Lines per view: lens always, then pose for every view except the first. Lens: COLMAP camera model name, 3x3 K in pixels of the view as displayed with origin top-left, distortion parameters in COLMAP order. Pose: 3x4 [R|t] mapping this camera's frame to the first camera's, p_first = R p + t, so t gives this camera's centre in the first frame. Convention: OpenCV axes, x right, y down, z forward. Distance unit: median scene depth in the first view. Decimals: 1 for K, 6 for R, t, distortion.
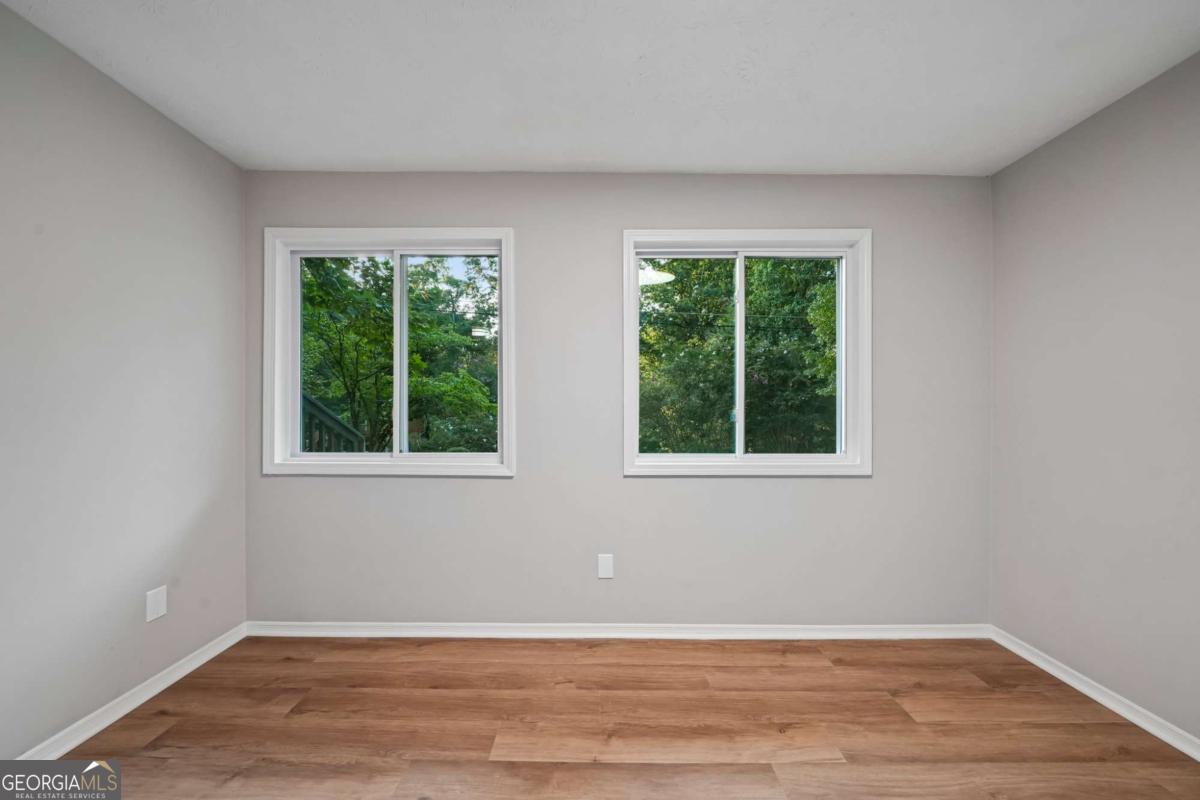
lens RADIAL K [[411.8, 0, 596.8], [0, 411.8, 409.2], [0, 0, 1]] dist [-0.006993, -0.000141]
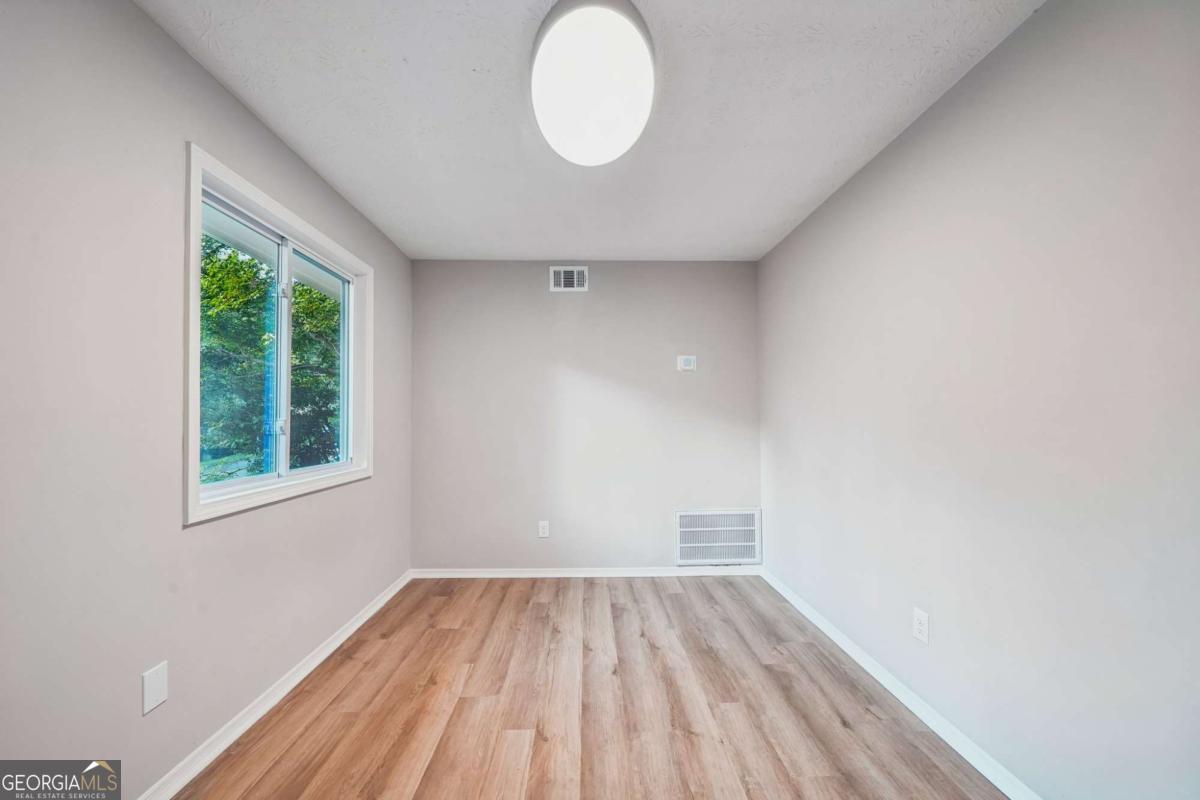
lens RADIAL K [[436.5, 0, 593.6], [0, 436.5, 403.3], [0, 0, 1]] dist [-0.004952, -0.000348]
pose [[0.015020, 0.027990, 0.999495, -0.736852], [0.010902, 0.999544, -0.028155, -0.002573], [-0.999828, 0.011320, 0.014708, 0.430877]]
